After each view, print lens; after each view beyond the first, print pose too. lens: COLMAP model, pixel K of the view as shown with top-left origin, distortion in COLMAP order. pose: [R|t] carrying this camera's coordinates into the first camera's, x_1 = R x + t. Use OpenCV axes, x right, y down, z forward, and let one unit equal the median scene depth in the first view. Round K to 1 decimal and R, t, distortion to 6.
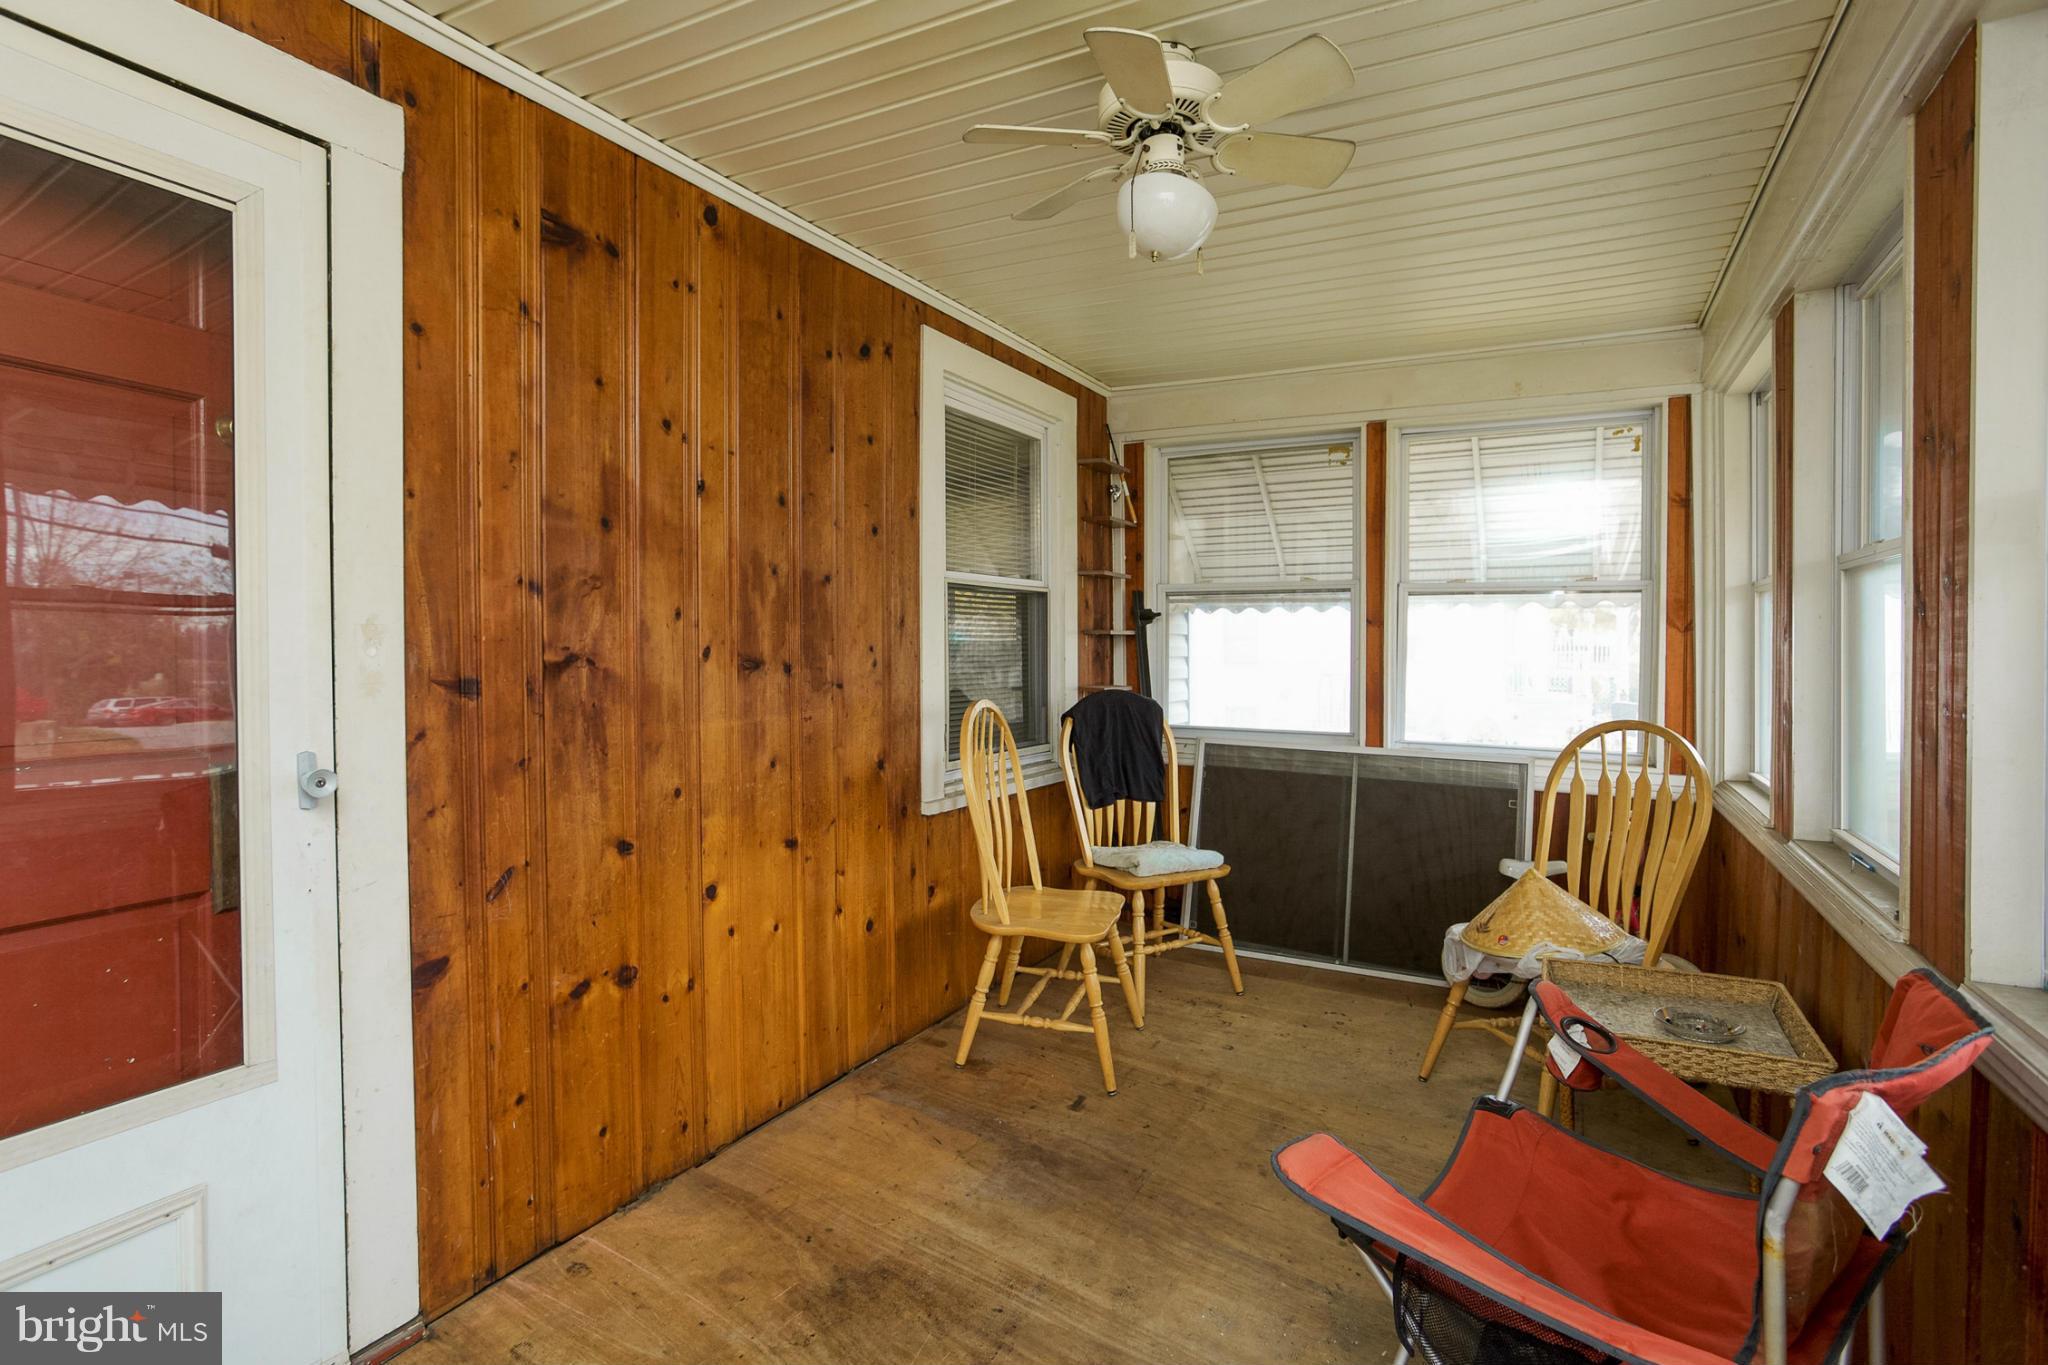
lens RADIAL K [[991.4, 0, 1035.2], [0, 991.4, 664.7], [0, 0, 1]] dist [-0.083849, 0.045250]
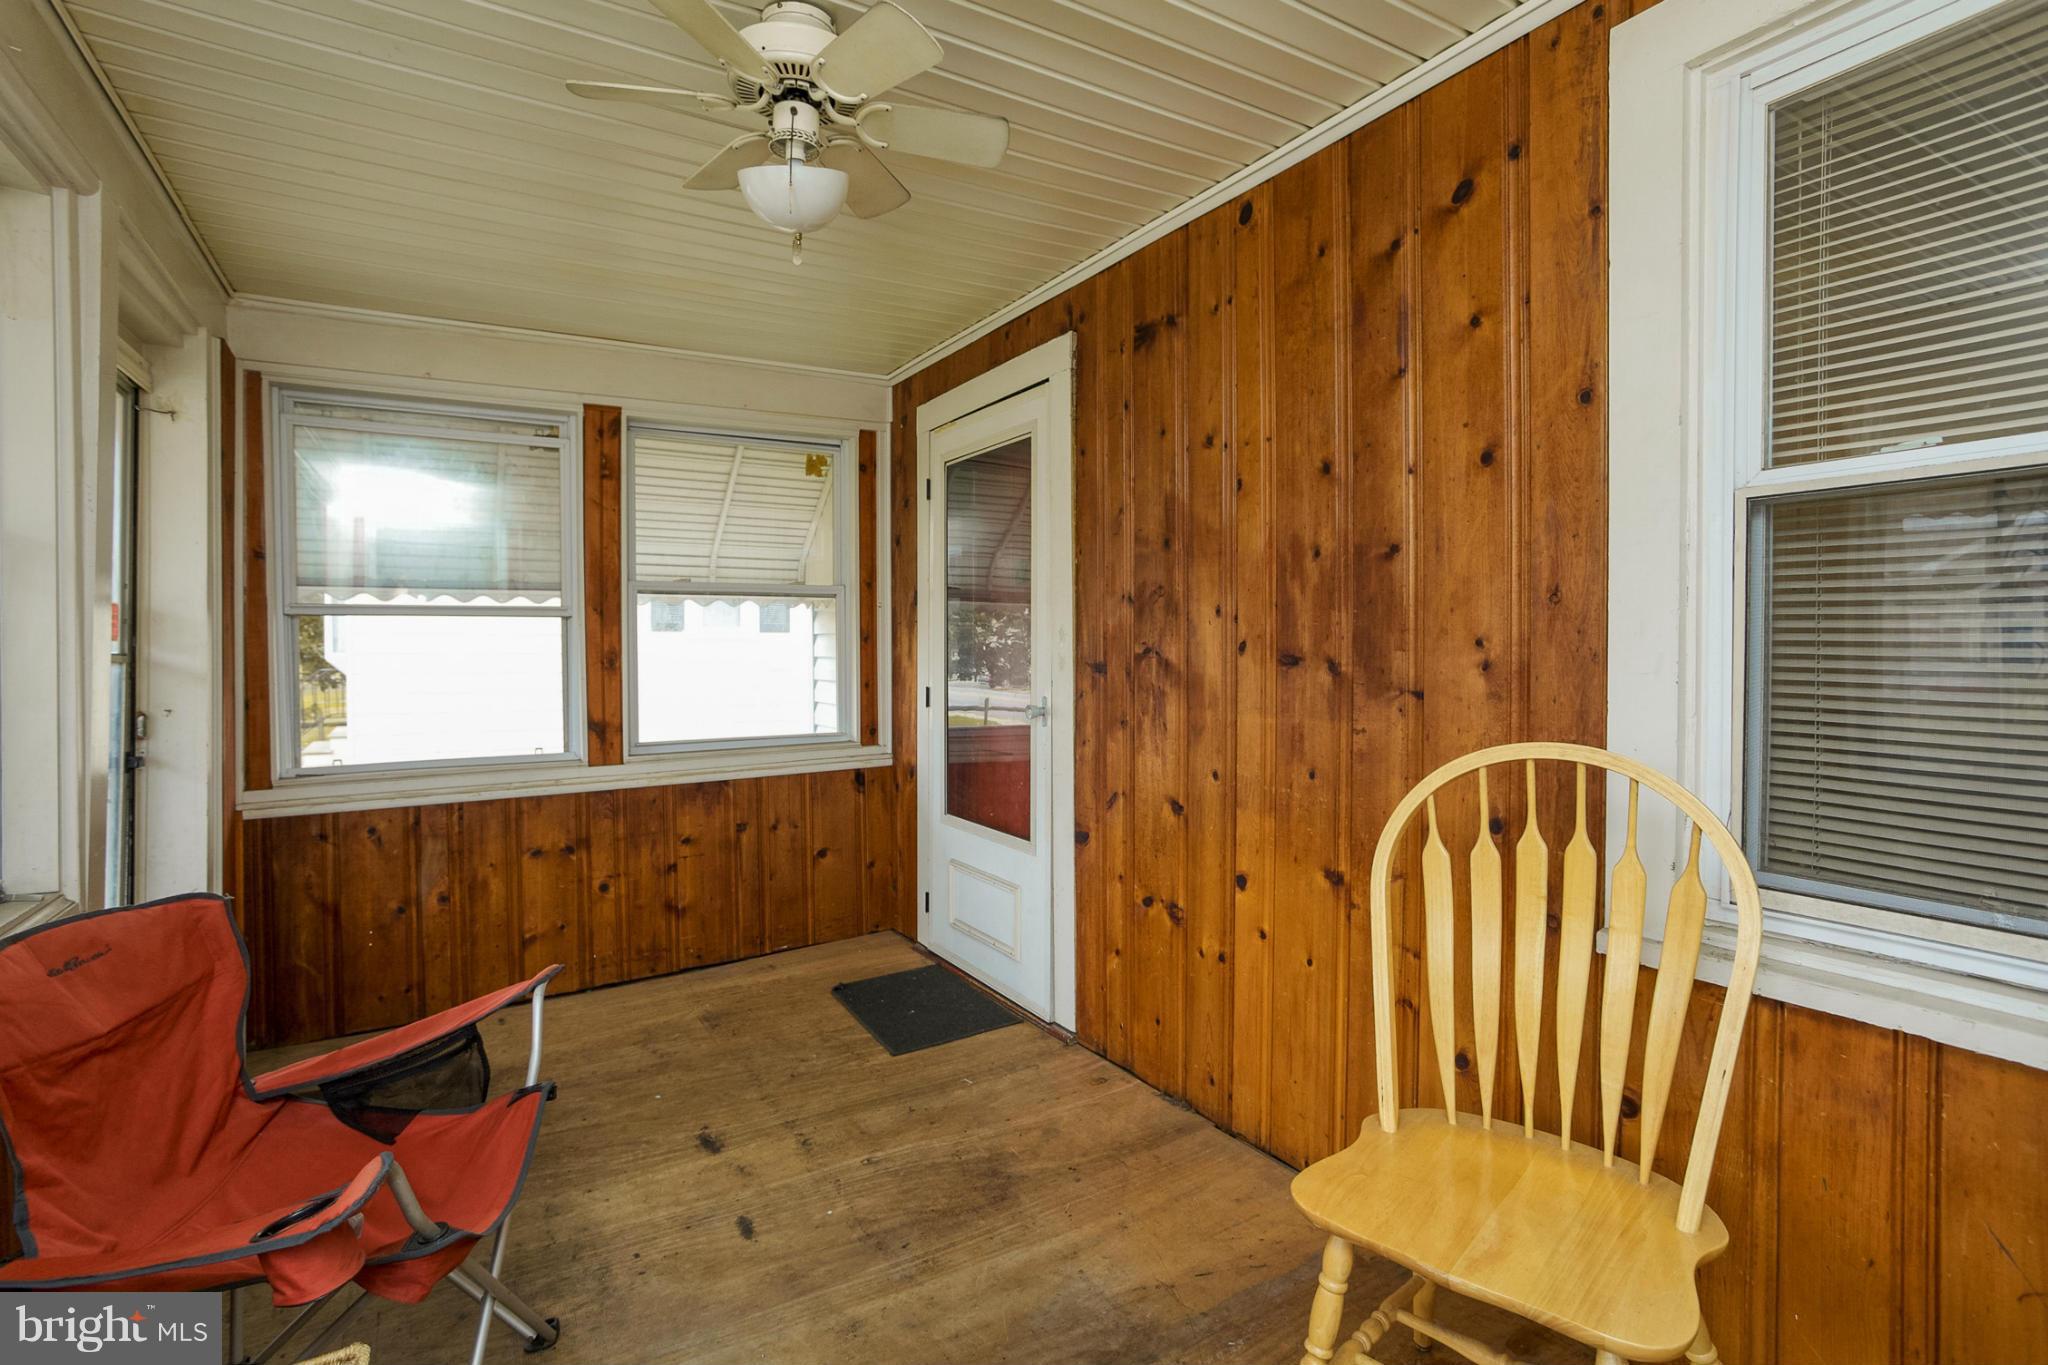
lens RADIAL K [[991.4, 0, 1035.2], [0, 991.4, 664.7], [0, 0, 1]] dist [-0.083849, 0.045250]
pose [[-0.503835, 0.019899, -0.863571, 0.686589], [-0.010235, 0.999527, 0.029003, -0.022136], [0.863739, 0.023451, -0.503393, 1.384267]]
